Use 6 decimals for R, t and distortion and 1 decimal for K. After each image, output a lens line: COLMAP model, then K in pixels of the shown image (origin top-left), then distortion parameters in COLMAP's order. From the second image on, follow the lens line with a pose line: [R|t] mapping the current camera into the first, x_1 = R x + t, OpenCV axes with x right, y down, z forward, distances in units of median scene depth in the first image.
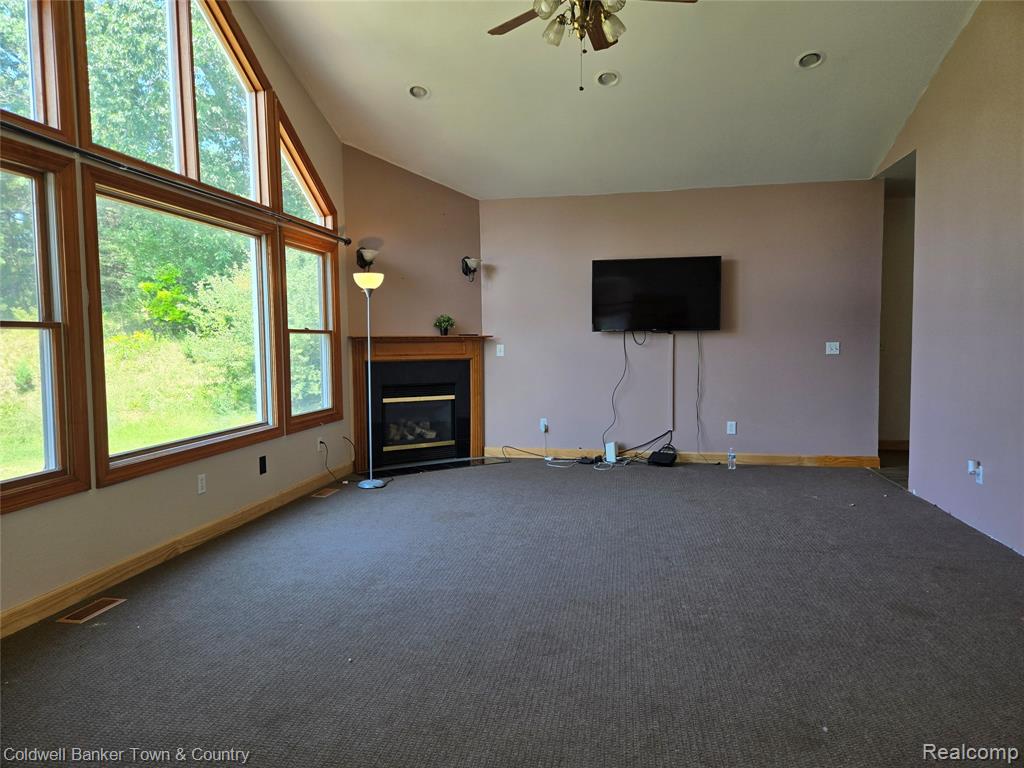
lens RADIAL K [[685.3, 0, 512.0], [0, 685.3, 384.0], [0, 0, 1]] dist [0.072635, -0.068106]
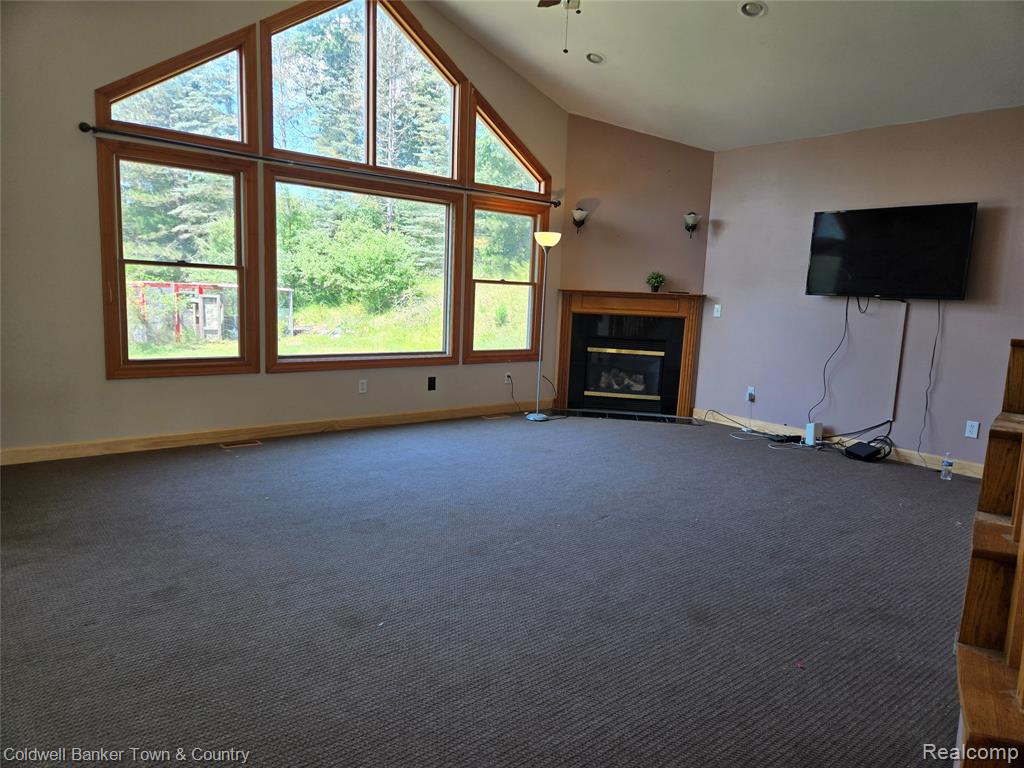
lens RADIAL K [[685.3, 0, 512.0], [0, 685.3, 384.0], [0, 0, 1]] dist [0.072635, -0.068106]
pose [[0.759832, 0.131043, -0.636775, 0.430049], [-0.091968, 0.991291, 0.094258, -0.012967], [0.643581, -0.013058, 0.765266, 0.082320]]
